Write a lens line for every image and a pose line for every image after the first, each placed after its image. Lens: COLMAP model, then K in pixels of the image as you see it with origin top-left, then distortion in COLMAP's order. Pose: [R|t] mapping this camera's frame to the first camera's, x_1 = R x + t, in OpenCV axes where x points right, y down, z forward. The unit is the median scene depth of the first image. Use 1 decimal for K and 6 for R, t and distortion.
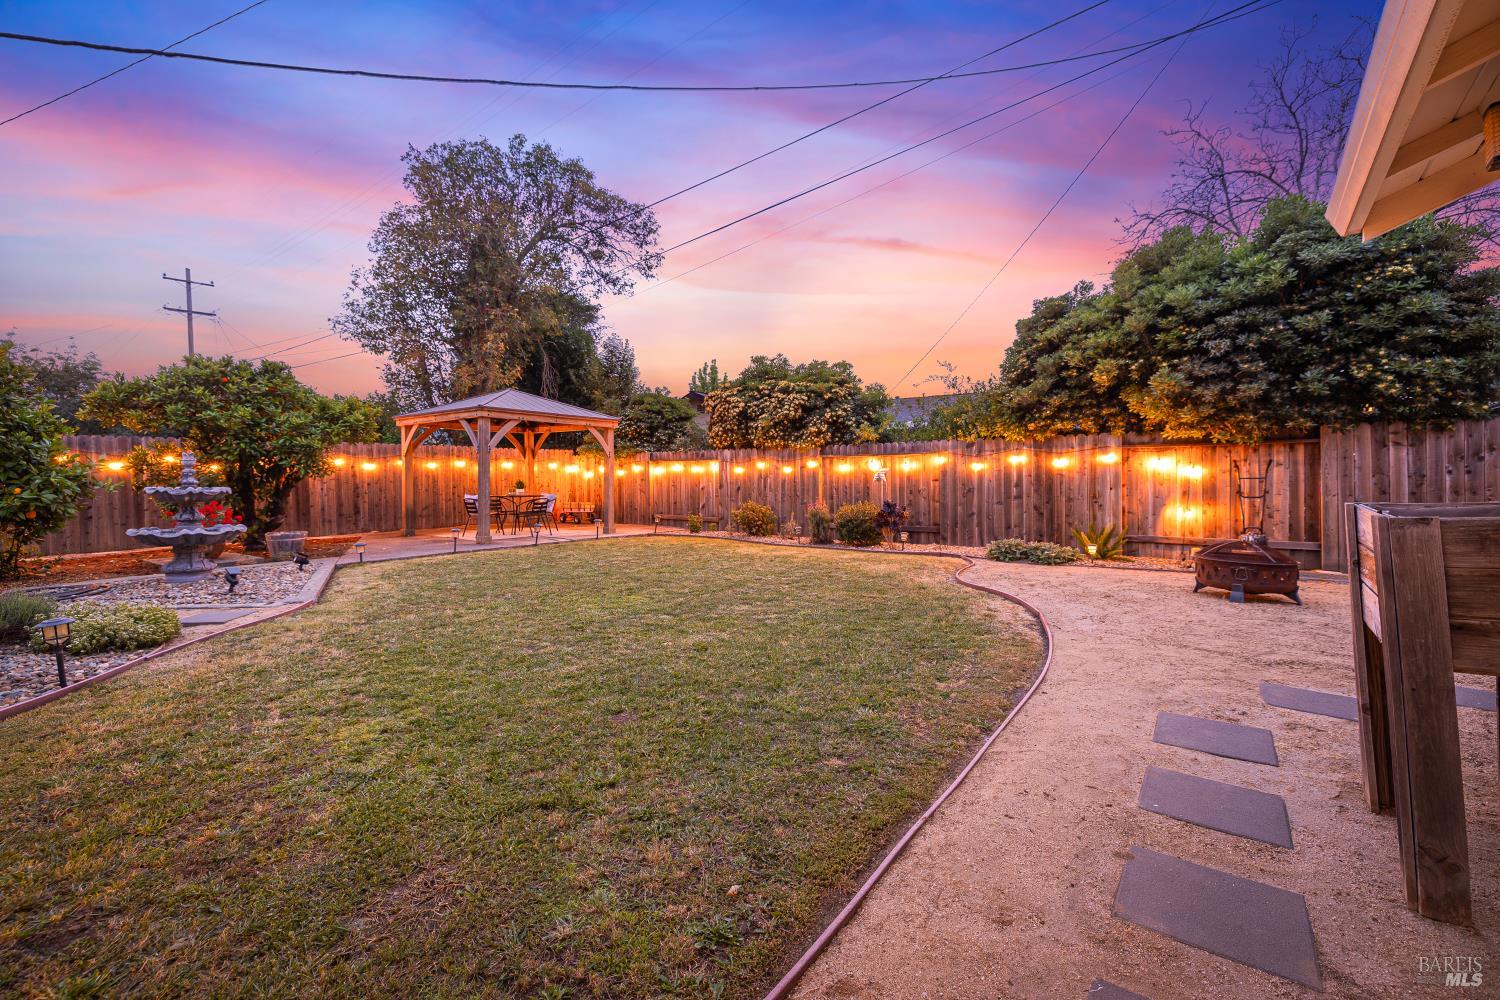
lens RADIAL K [[653.8, 0, 750.0], [0, 653.8, 500.0], [0, 0, 1]] dist [0.000692, 0.000242]
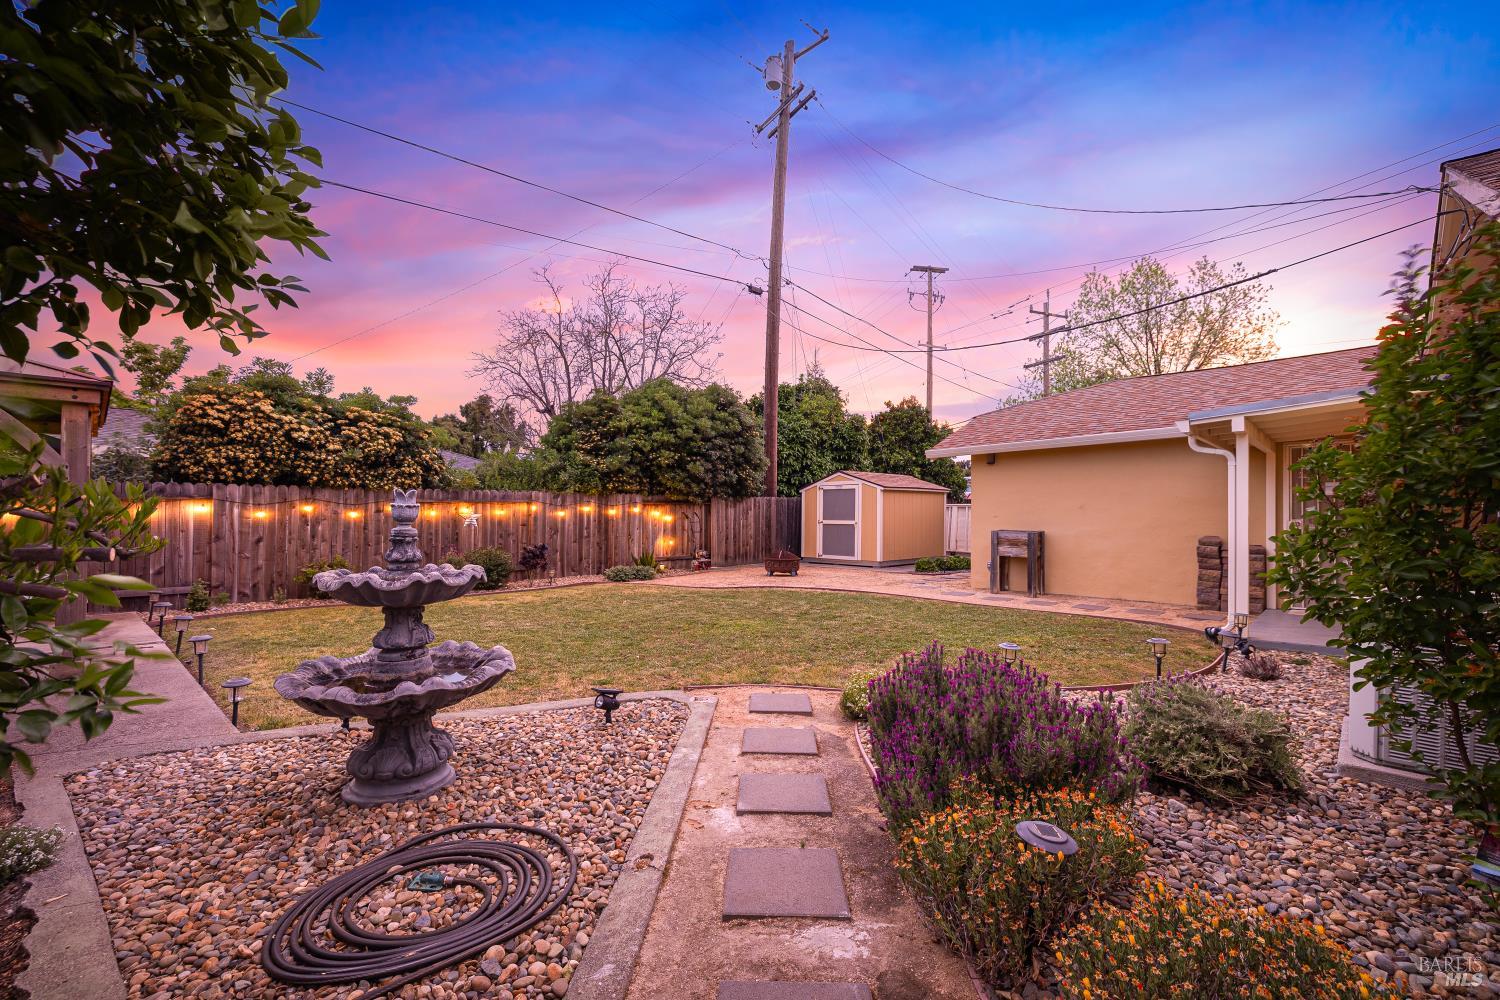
lens RADIAL K [[653.8, 0, 750.0], [0, 653.8, 500.0], [0, 0, 1]] dist [0.000692, 0.000242]
pose [[0.109643, 0.023112, 0.993702, -0.886529], [0.032585, 0.999109, -0.026833, -0.032749], [-0.993437, 0.035322, 0.108792, 0.514919]]
